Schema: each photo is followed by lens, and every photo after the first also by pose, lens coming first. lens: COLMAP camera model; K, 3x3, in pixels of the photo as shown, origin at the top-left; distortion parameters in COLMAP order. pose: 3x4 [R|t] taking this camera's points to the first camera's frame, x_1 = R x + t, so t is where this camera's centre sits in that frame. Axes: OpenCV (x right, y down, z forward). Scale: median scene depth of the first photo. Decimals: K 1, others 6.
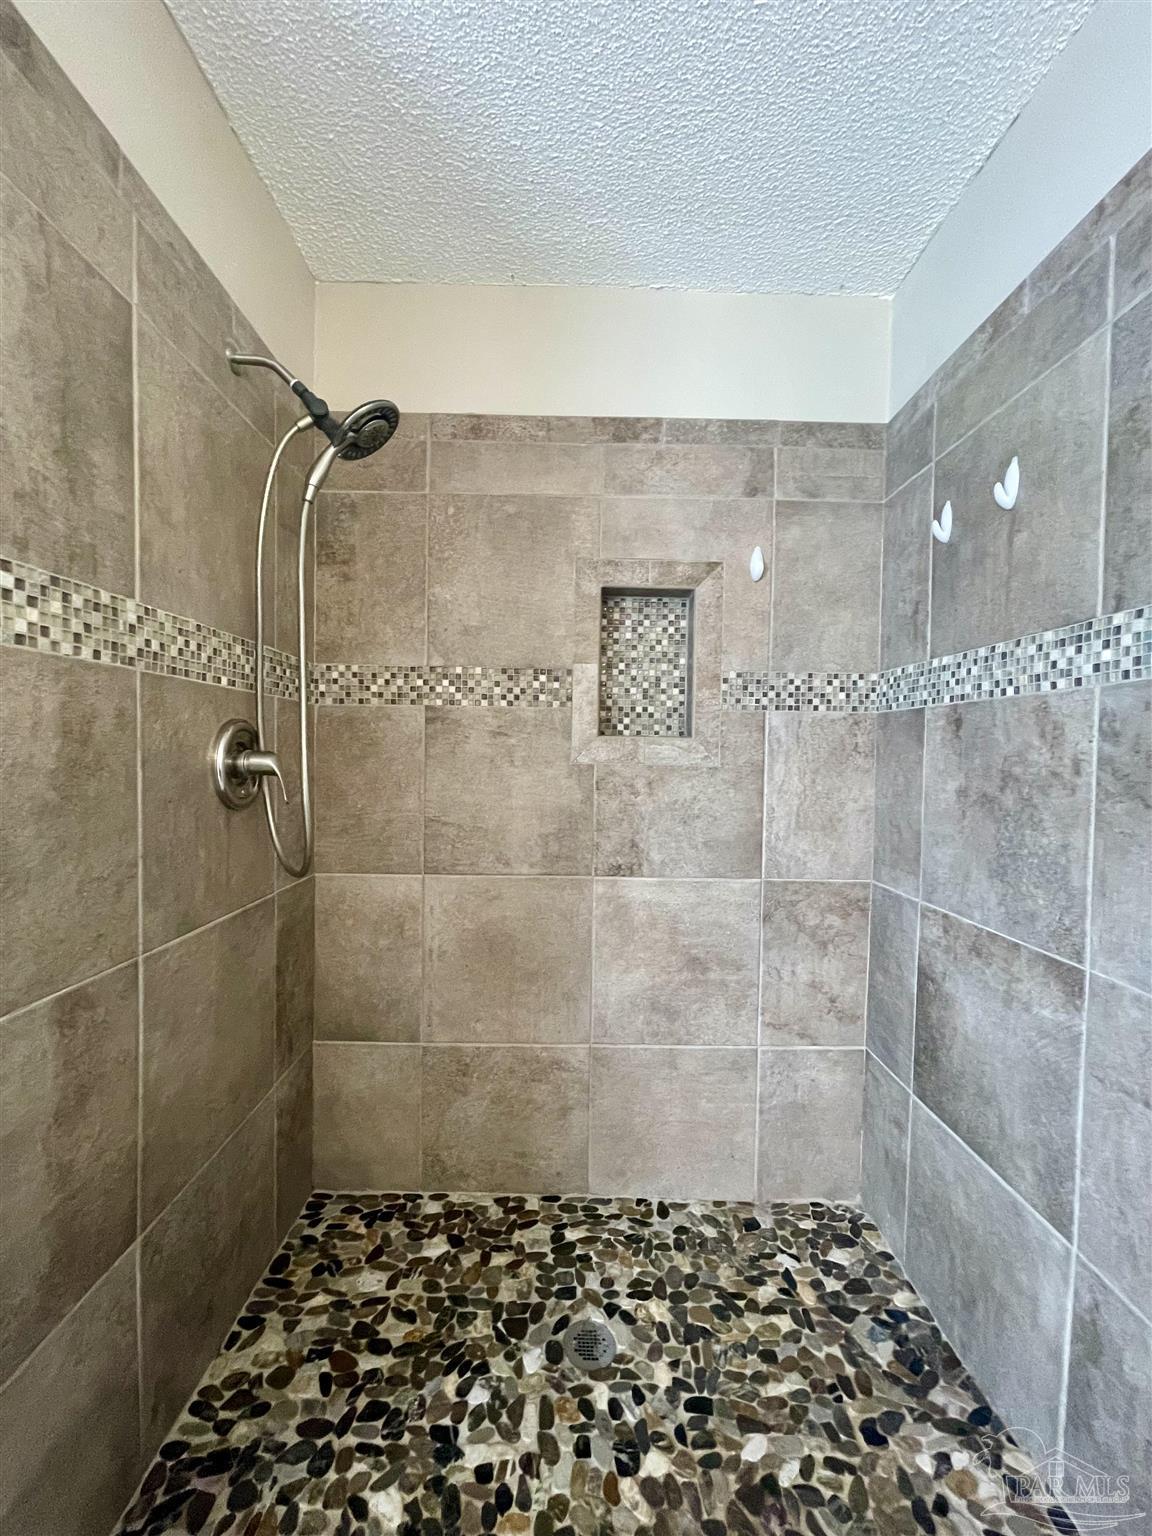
lens RADIAL K [[619.7, 0, 578.6], [0, 619.7, 764.6], [0, 0, 1]] dist [-0.004188, 0.004113]
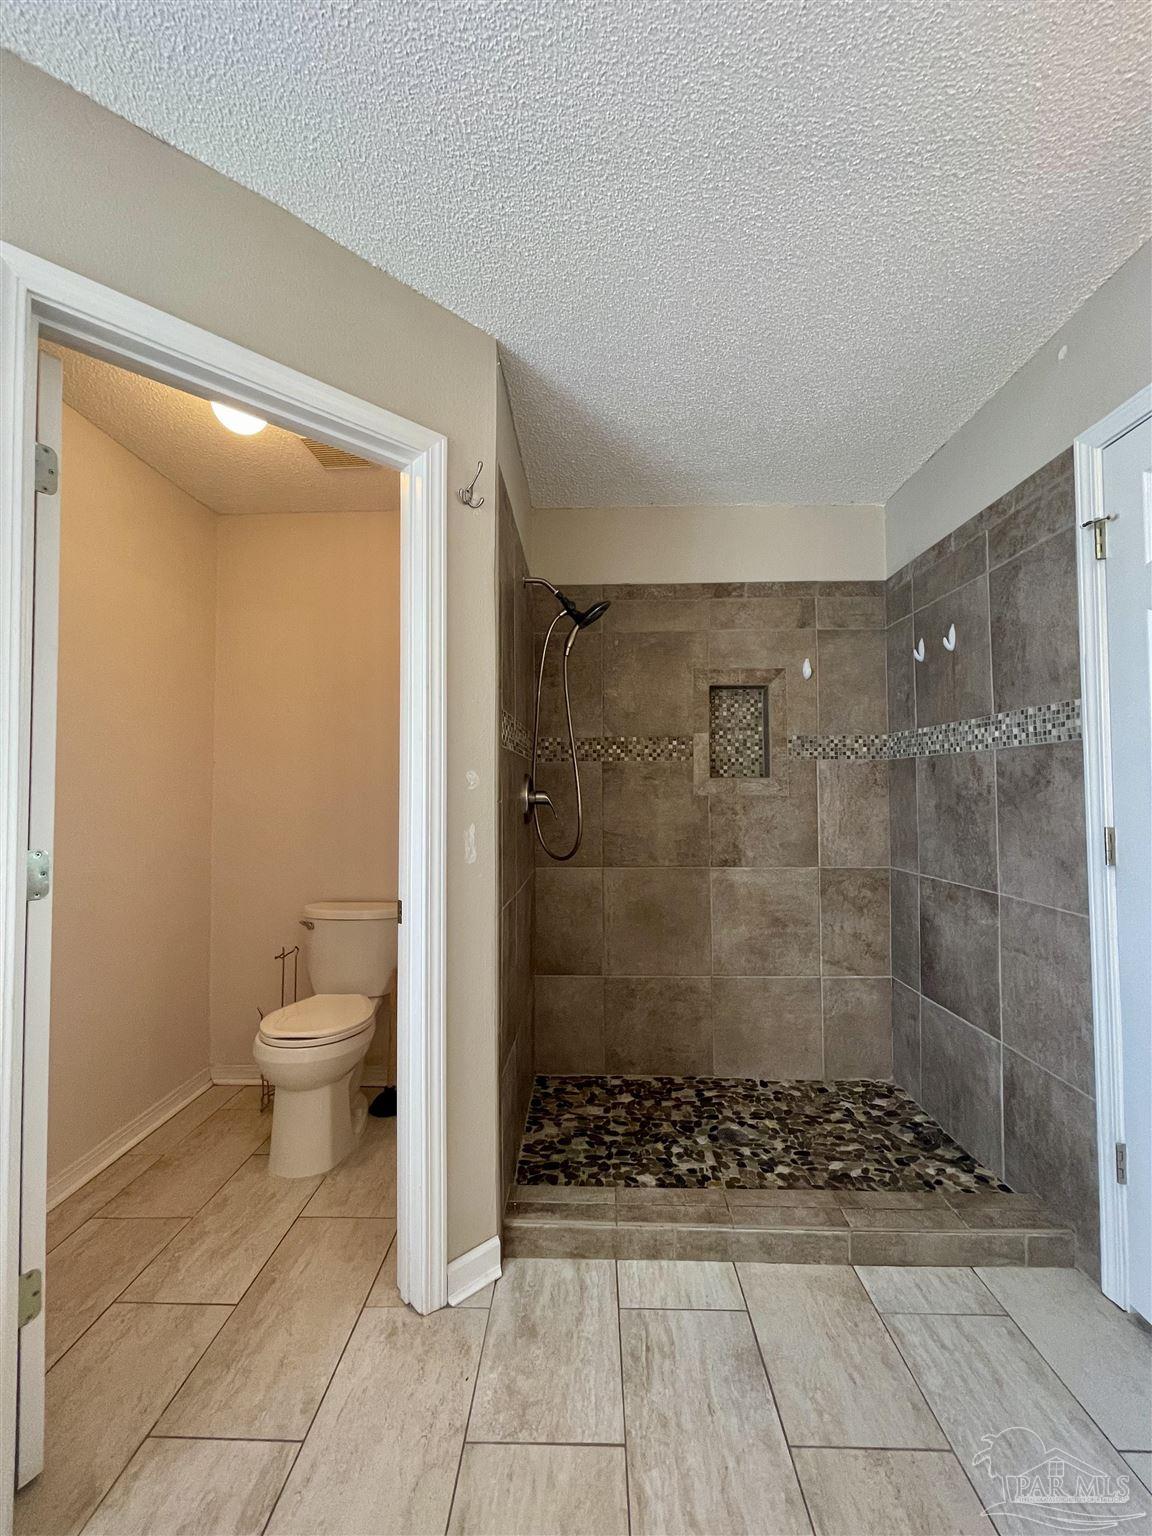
lens RADIAL K [[619.7, 0, 578.6], [0, 619.7, 764.6], [0, 0, 1]] dist [-0.004188, 0.004113]
pose [[0.999091, -0.023446, -0.035603, -0.267102], [0.021235, 0.997897, -0.061249, 0.010368], [0.036965, 0.060437, 0.997487, -0.644306]]
